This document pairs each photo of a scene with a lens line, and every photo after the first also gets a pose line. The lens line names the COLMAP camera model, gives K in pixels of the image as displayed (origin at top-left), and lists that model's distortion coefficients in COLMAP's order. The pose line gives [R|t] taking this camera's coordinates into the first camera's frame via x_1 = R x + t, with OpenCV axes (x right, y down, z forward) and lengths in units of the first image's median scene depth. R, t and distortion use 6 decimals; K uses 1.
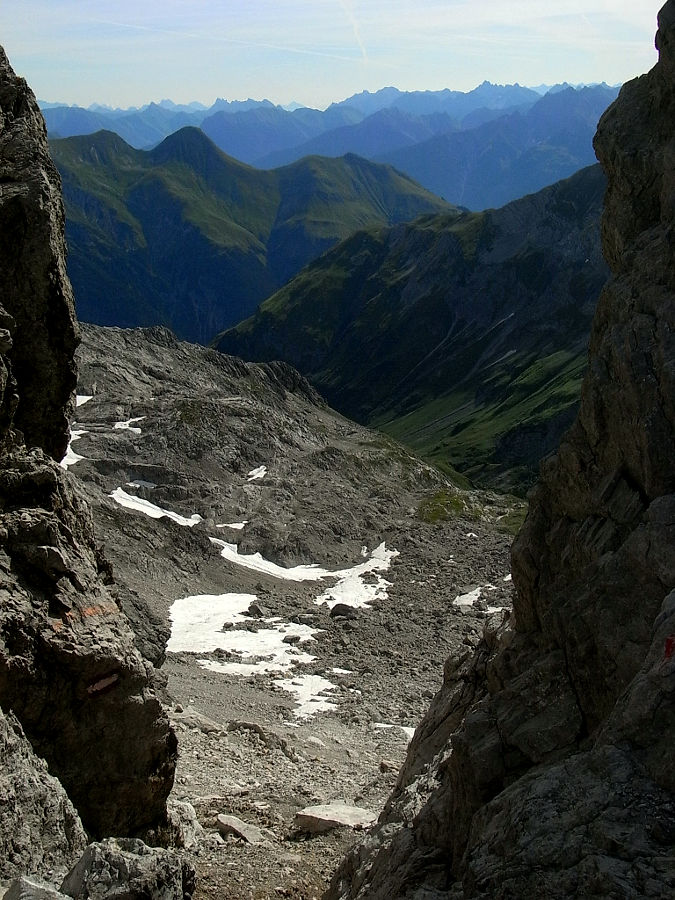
lens RADIAL K [[1015.5, 0, 337.5], [0, 1015.5, 450.0], [0, 0, 1]] dist [-0.016850, 0.002772]
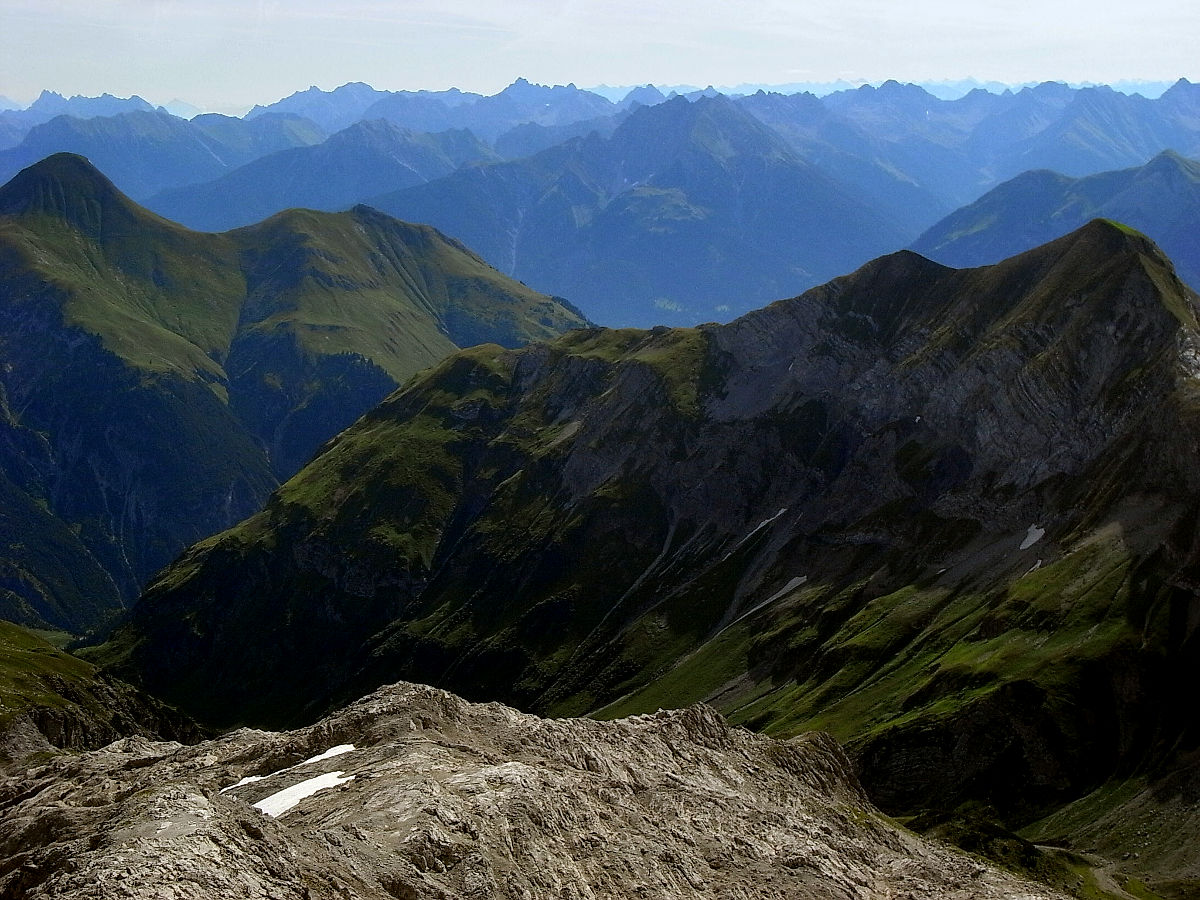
lens RADIAL K [[1747.2, 0, 600.0], [0, 1747.2, 450.0], [0, 0, 1]] dist [0.021072, 0.041689]
pose [[0.977310, -0.016970, 0.211133, -0.111226], [0.044912, 0.990723, -0.128259, -0.038958], [-0.206998, 0.134831, 0.969006, 0.058382]]
